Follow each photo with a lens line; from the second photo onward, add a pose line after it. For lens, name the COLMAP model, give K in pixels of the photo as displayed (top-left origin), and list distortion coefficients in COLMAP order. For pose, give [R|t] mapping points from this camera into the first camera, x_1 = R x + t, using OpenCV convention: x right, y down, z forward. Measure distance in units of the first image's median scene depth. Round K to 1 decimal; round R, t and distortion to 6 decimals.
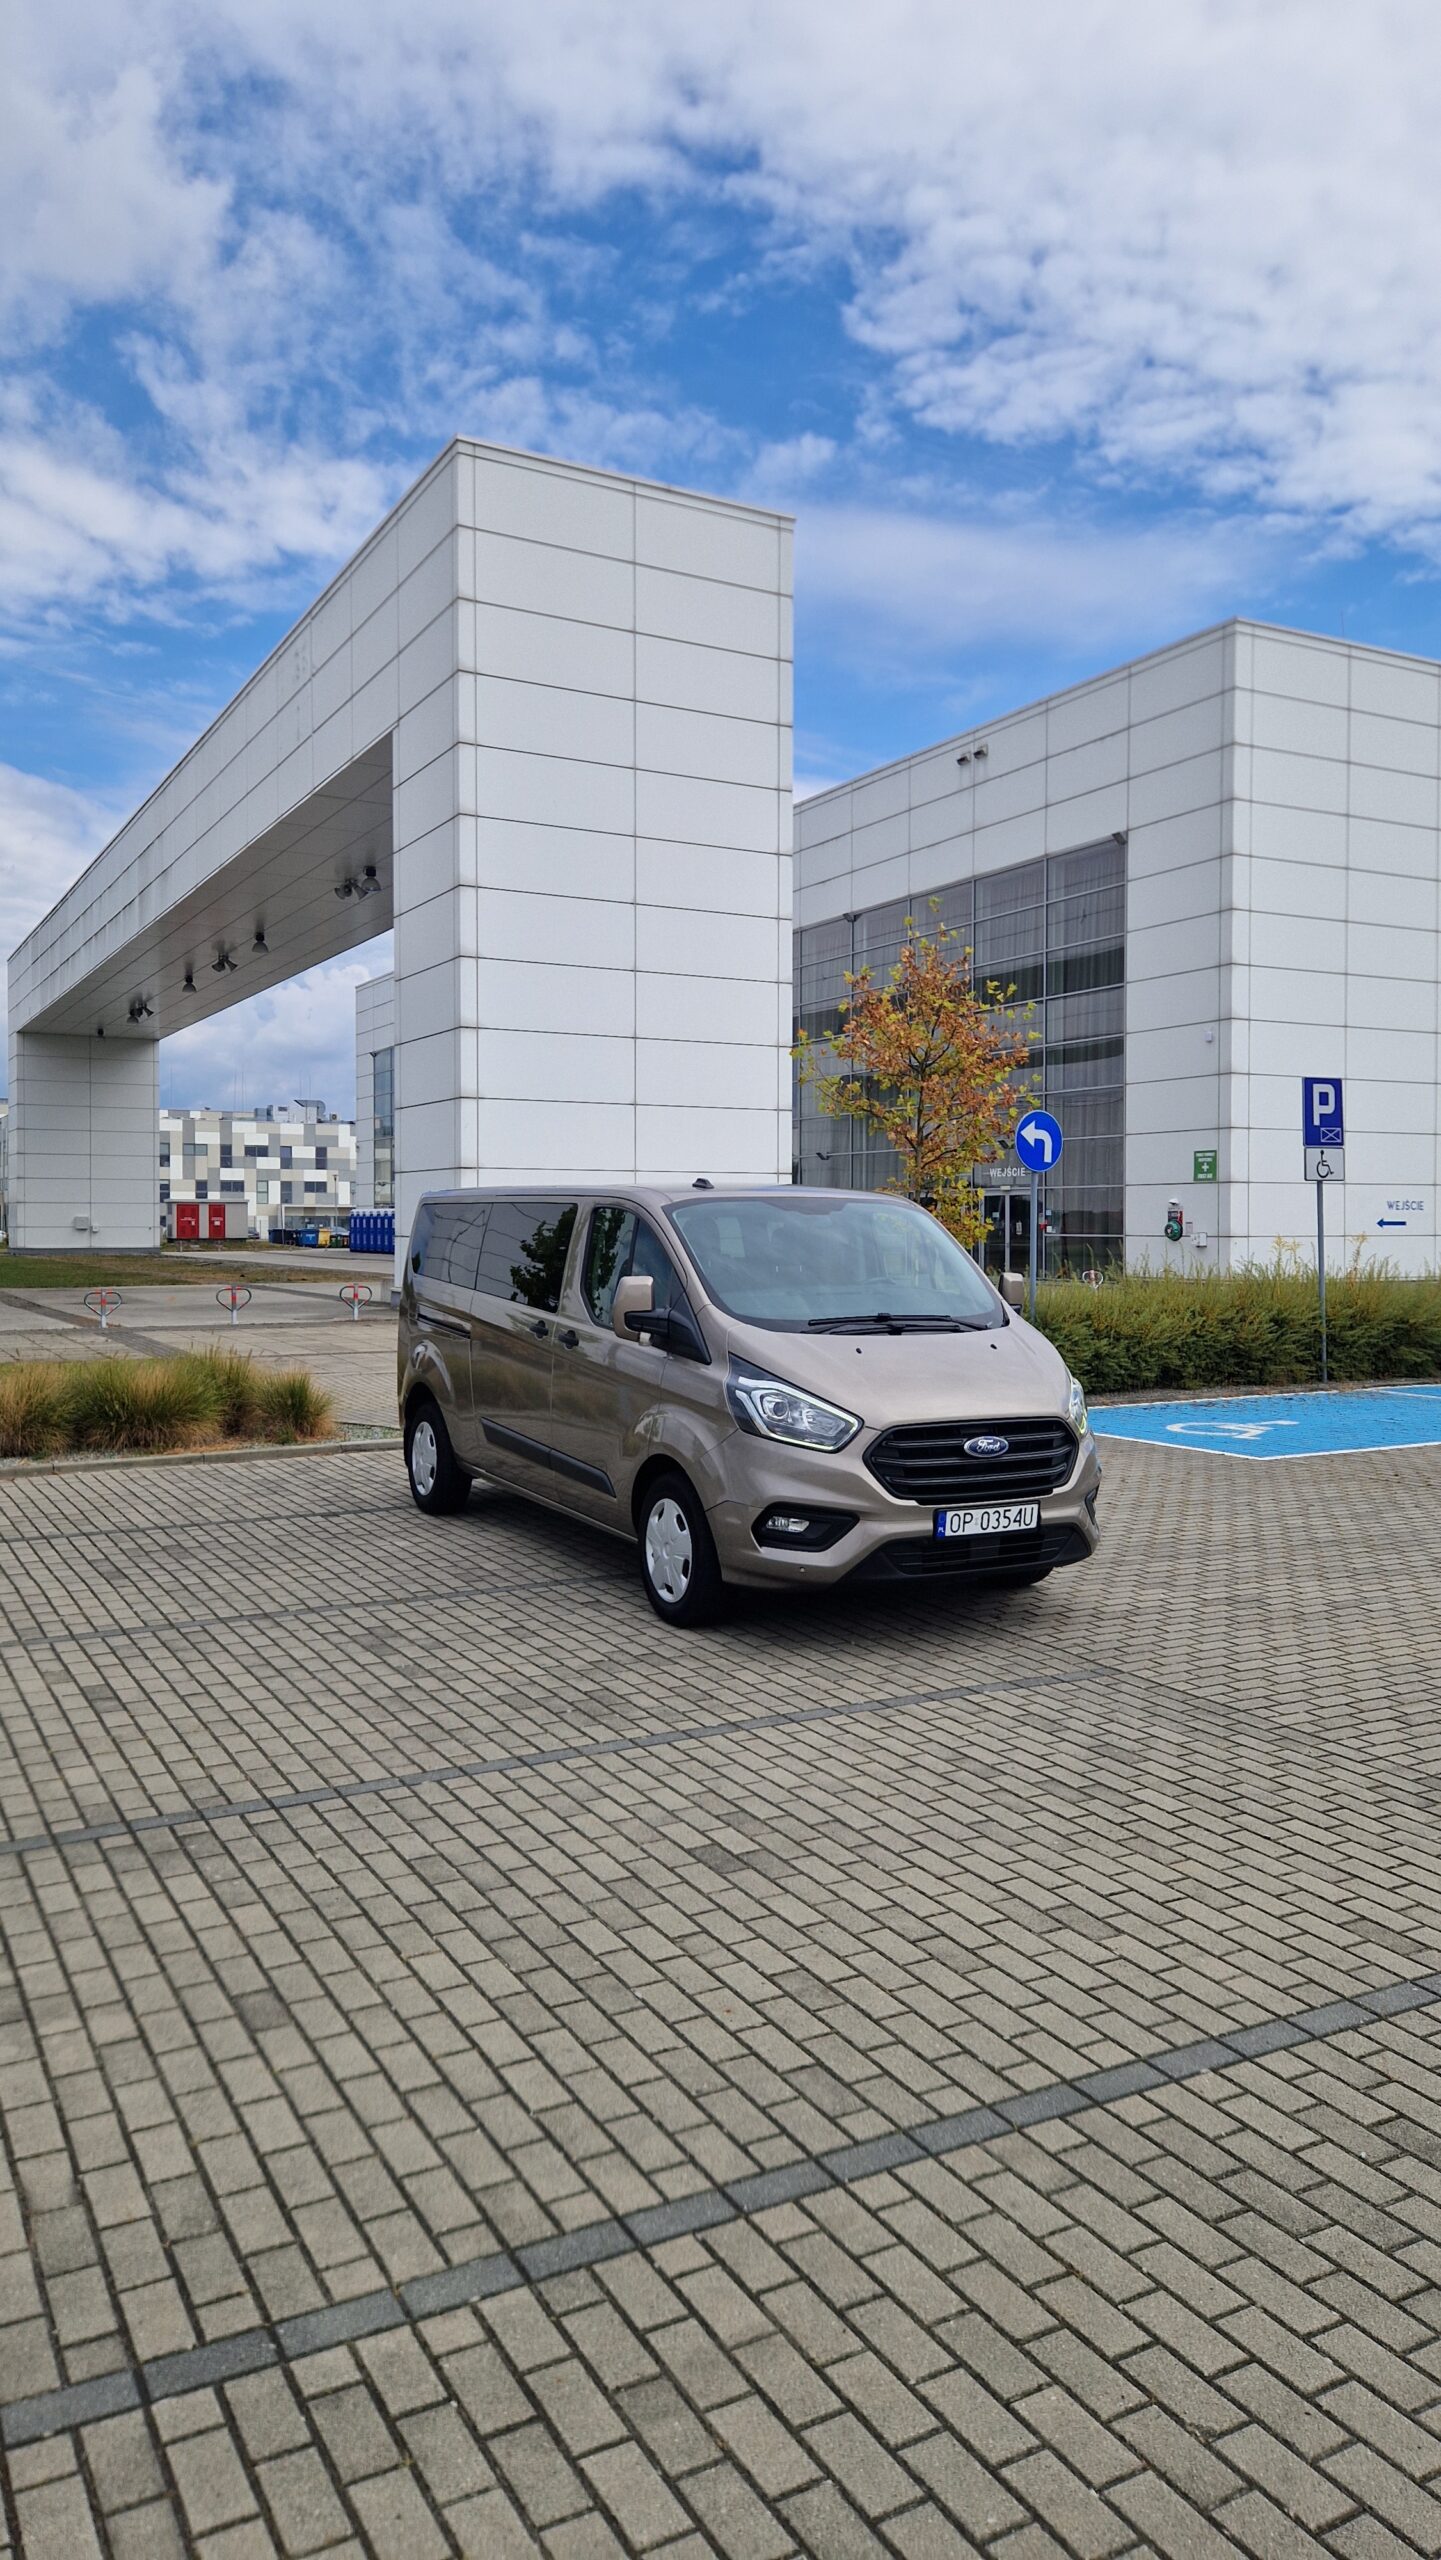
lens RADIAL K [[1692.0, 0, 736.9], [0, 1692.0, 1237.0], [0, 0, 1]] dist [0.074415, -0.066288]
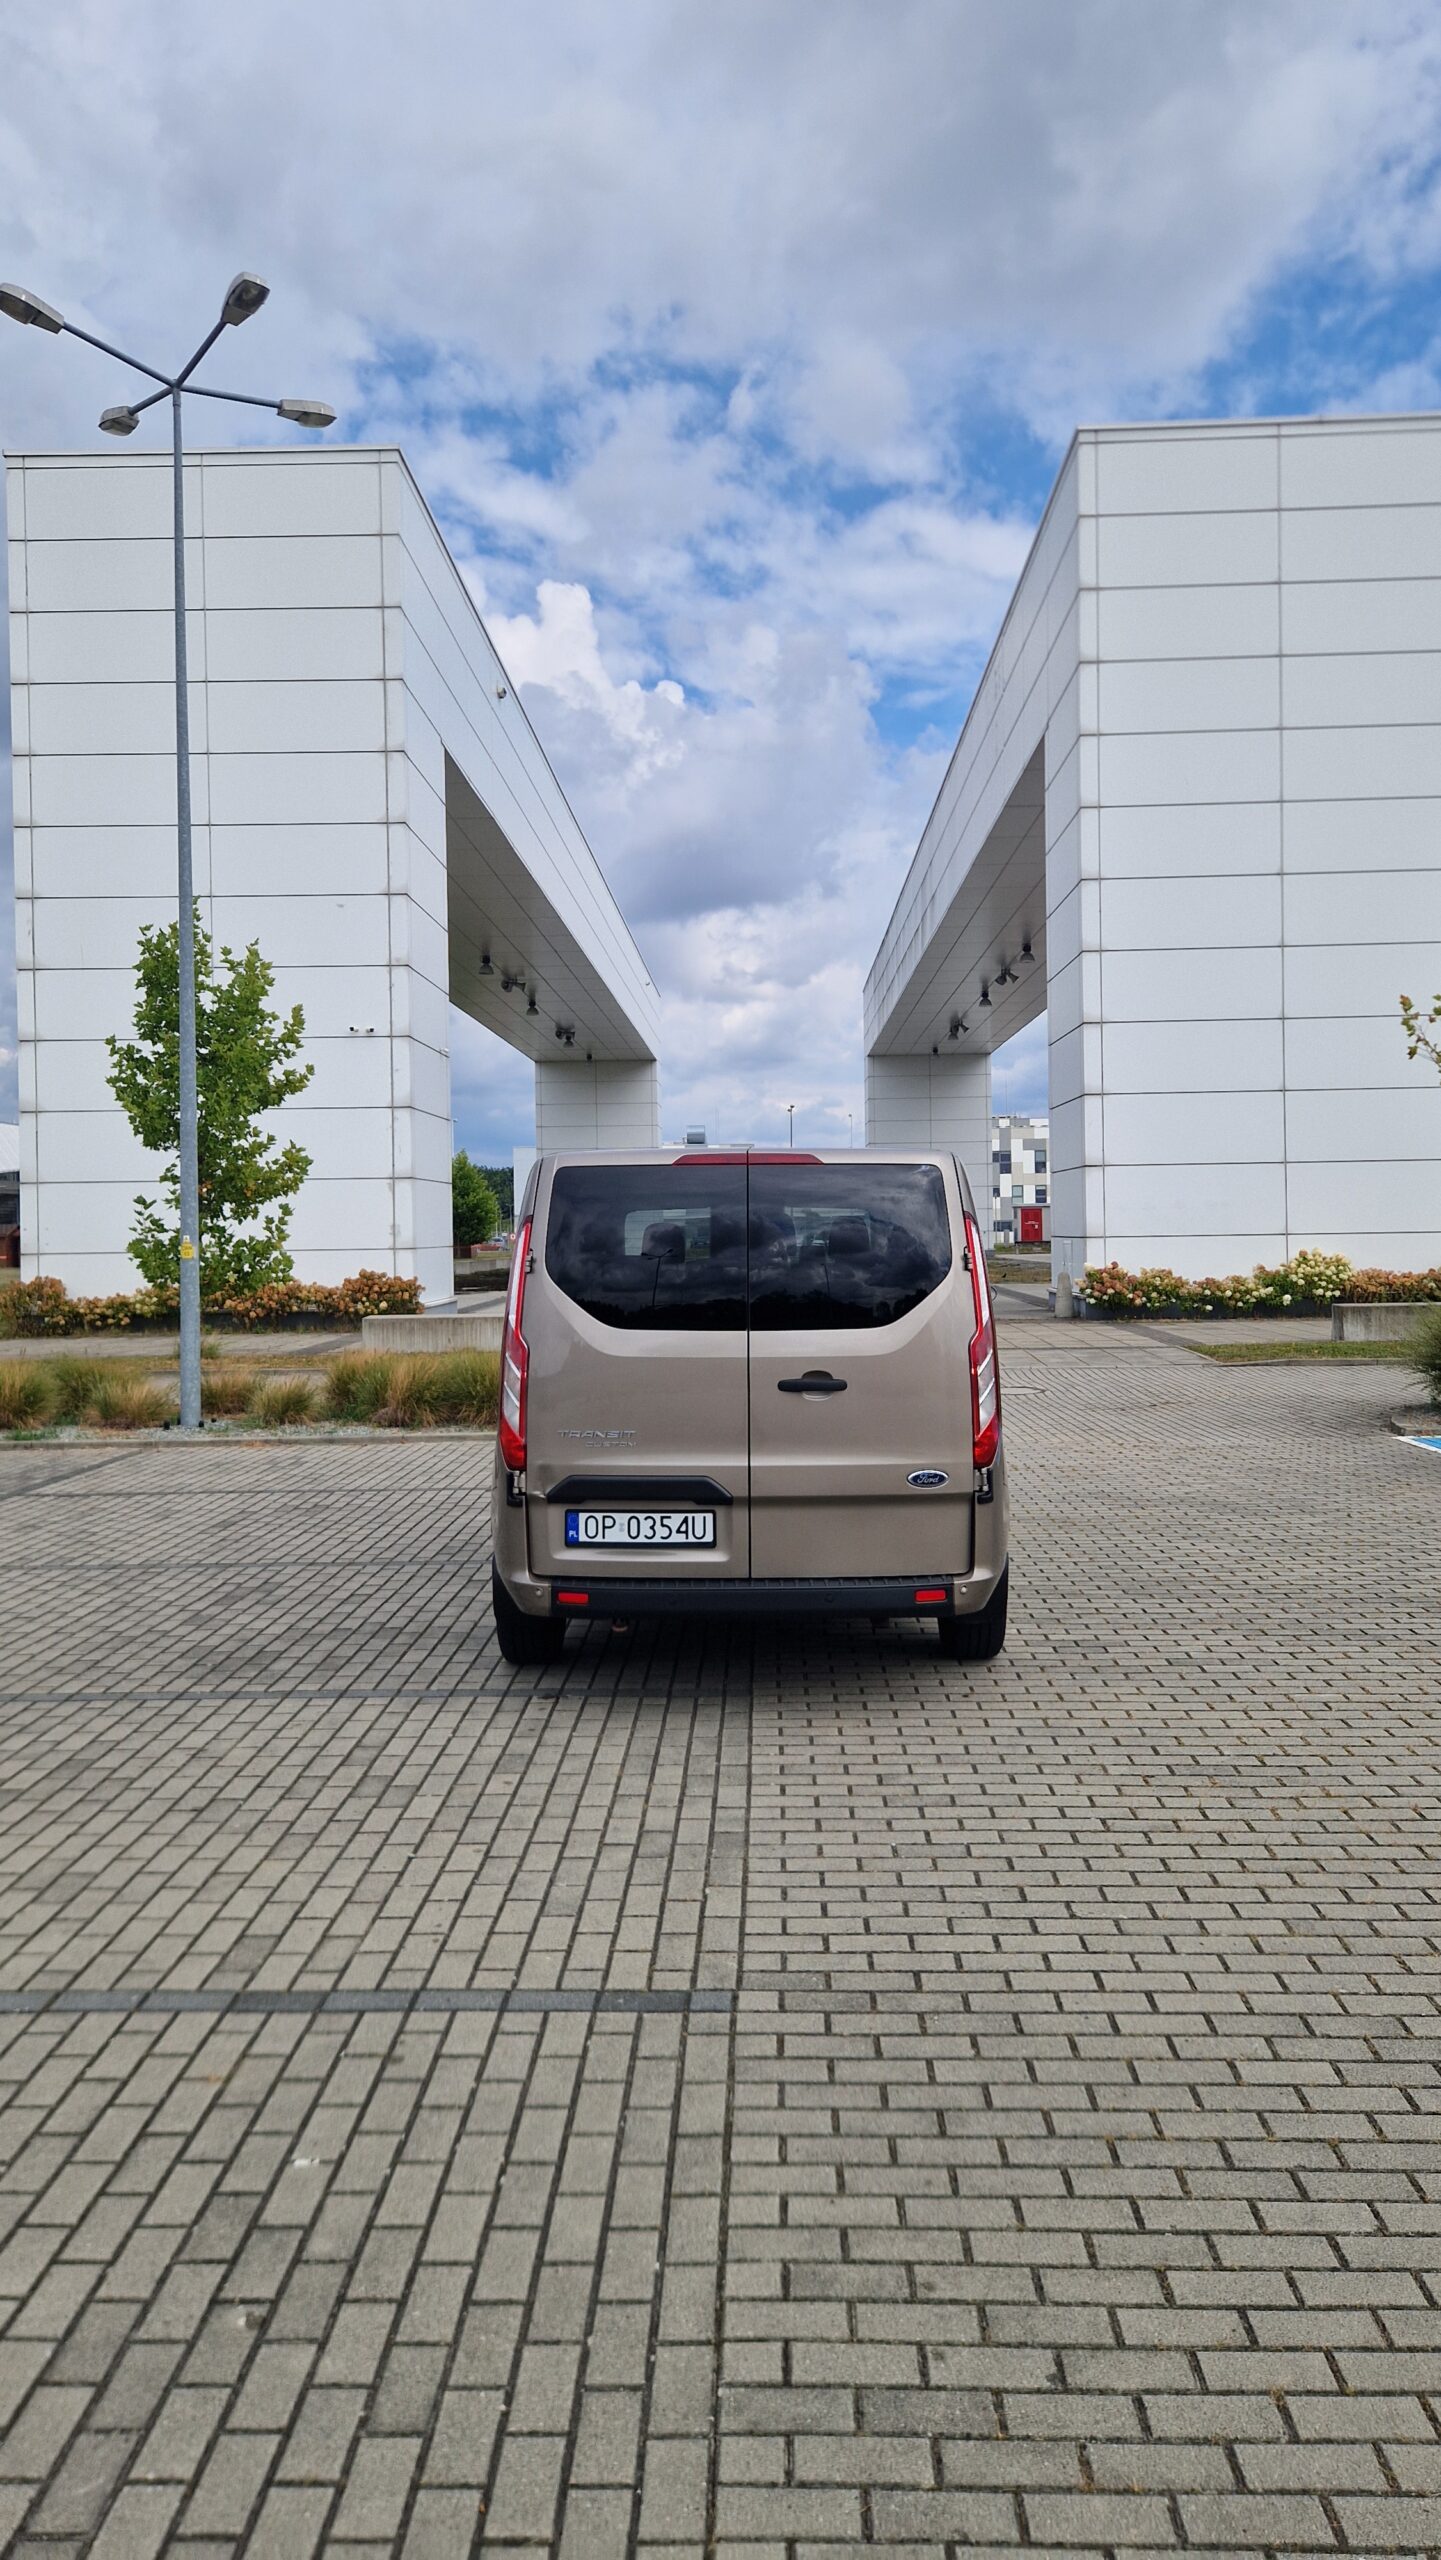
lens RADIAL K [[1692.0, 0, 729.9], [0, 1692.0, 1231.3], [0, 0, 1]] dist [0.074415, -0.066288]
pose [[0.862176, -0.016134, -0.506352, 0.253158], [0.013810, 0.999870, -0.008345, 0.003673], [0.506421, 0.000202, 0.862286, 0.071469]]
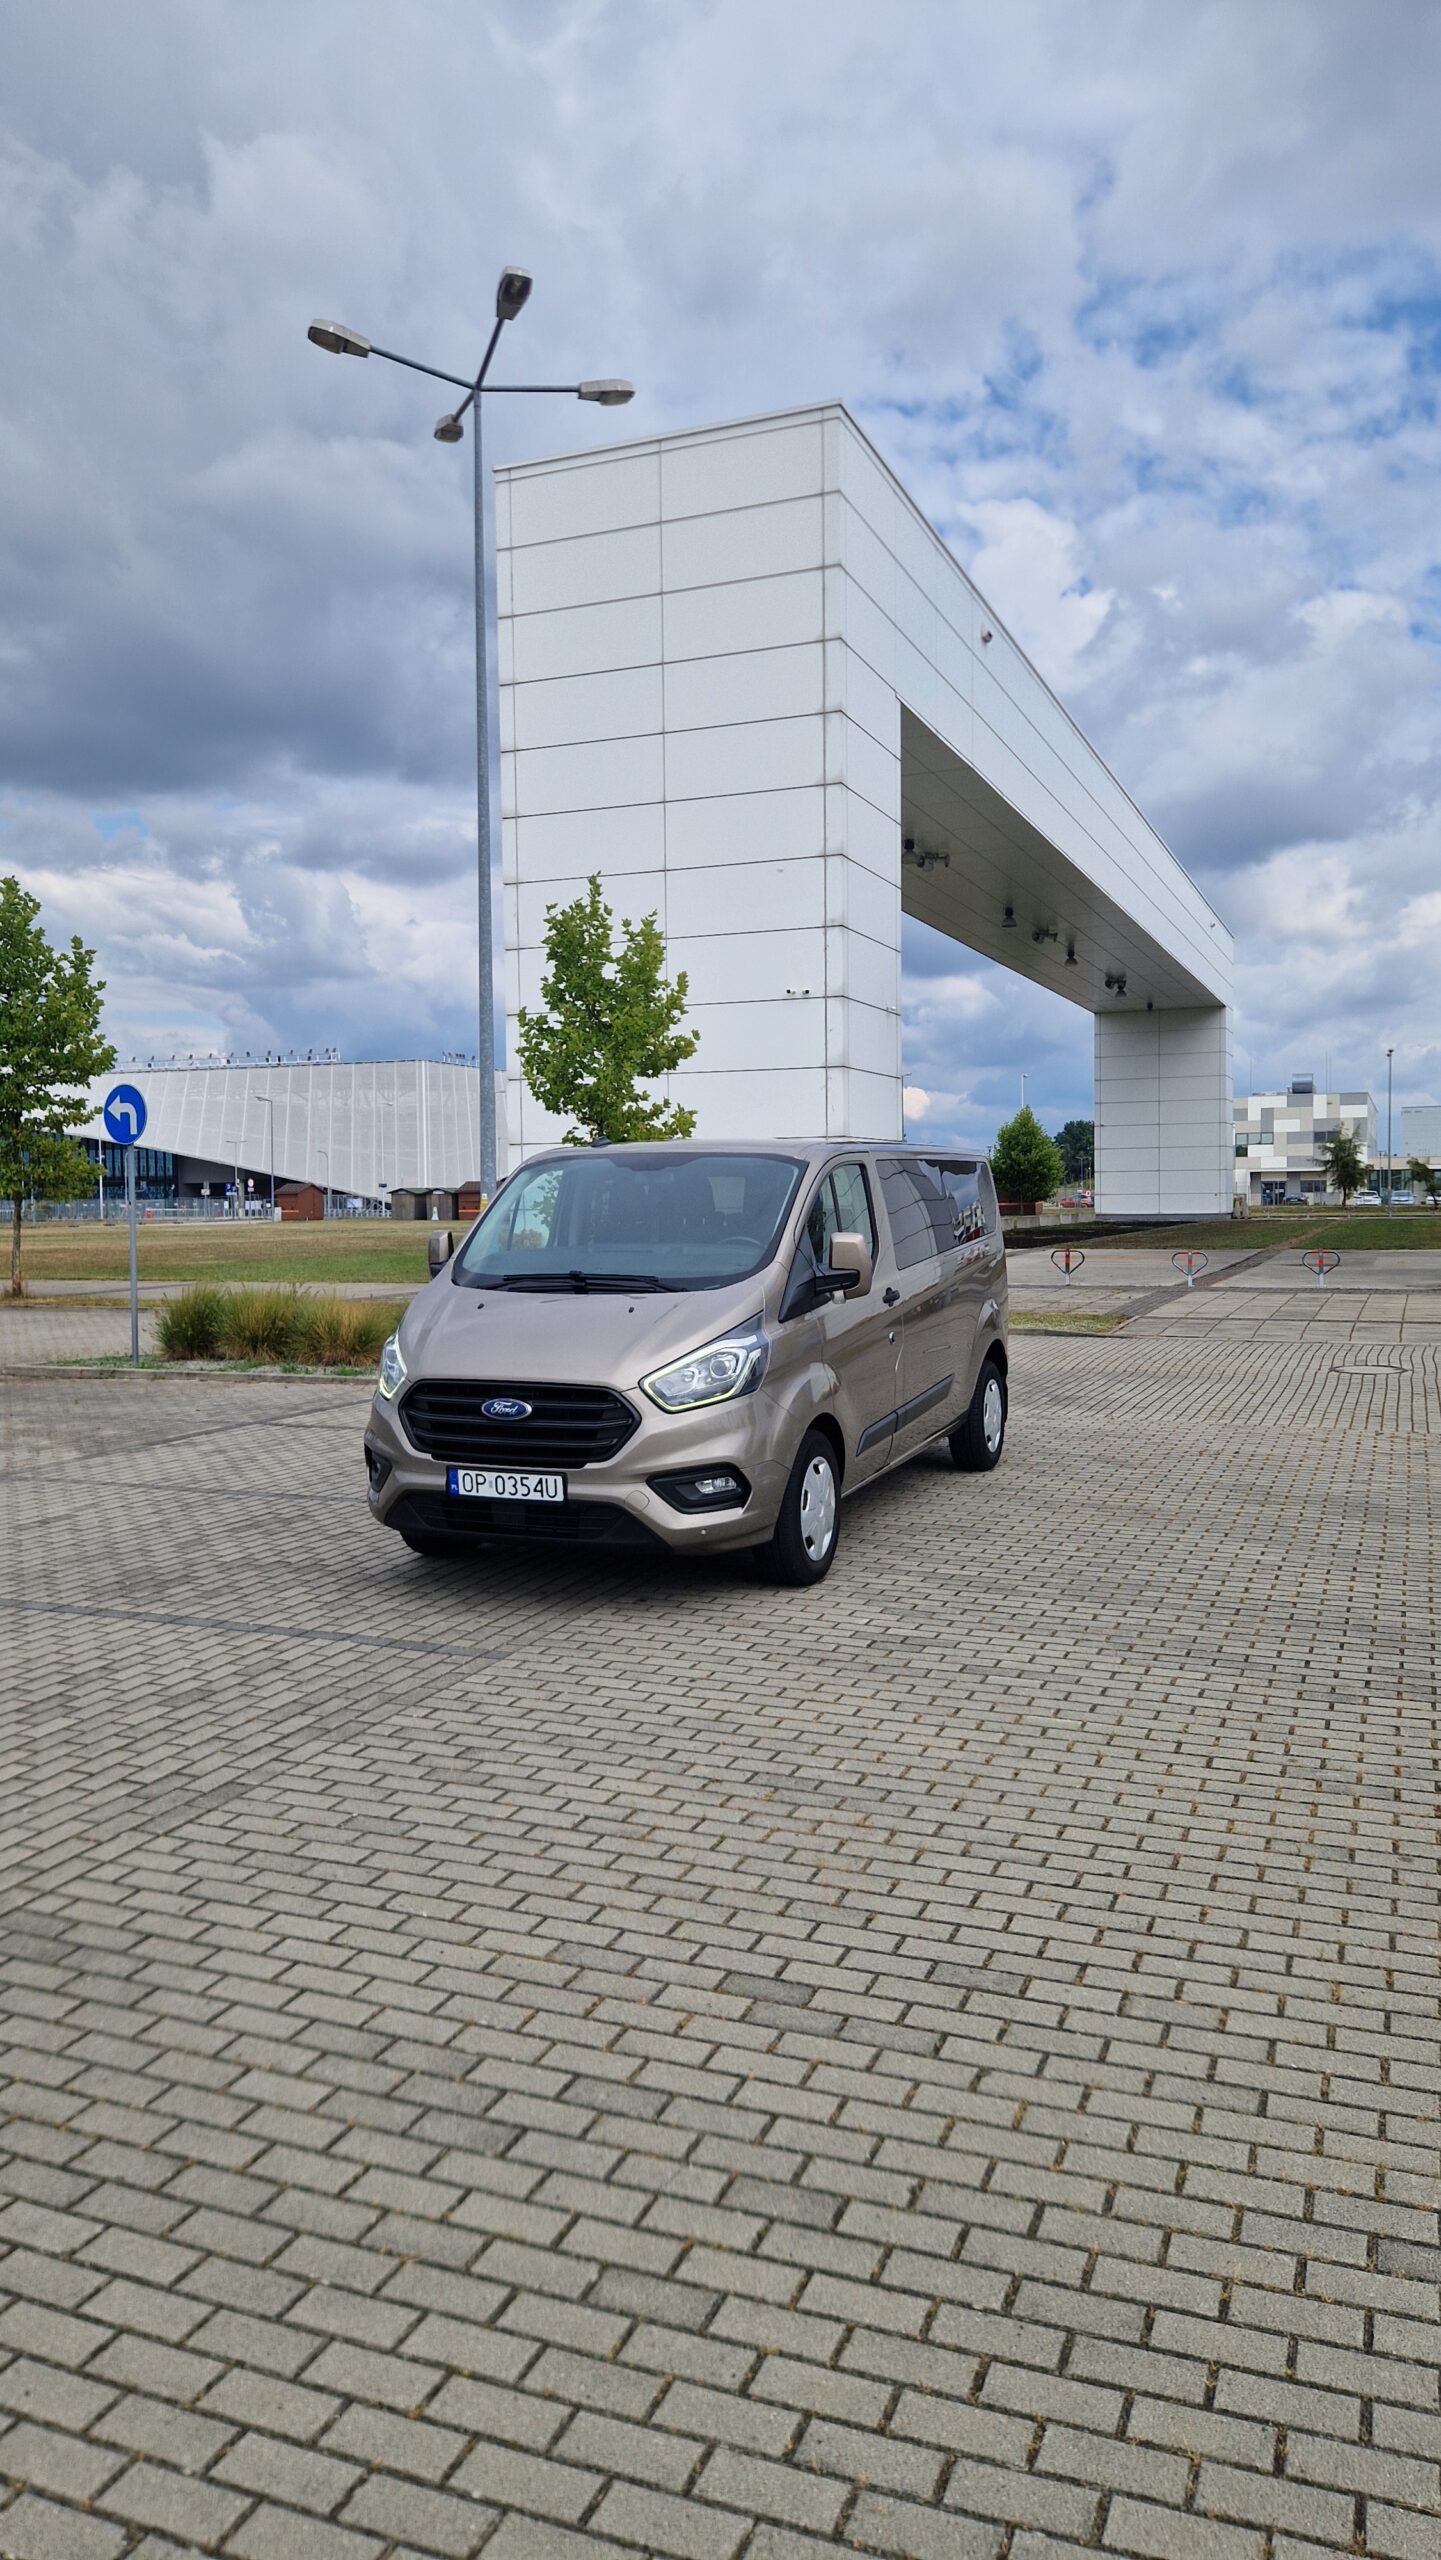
lens RADIAL K [[1692.0, 0, 711.9], [0, 1692.0, 1253.7], [0, 0, 1]] dist [0.074415, -0.066288]
pose [[0.622809, 0.015291, -0.782225, 0.373651], [0.008537, 0.999617, 0.026338, 0.004109], [0.782328, -0.023081, 0.622439, 0.189833]]
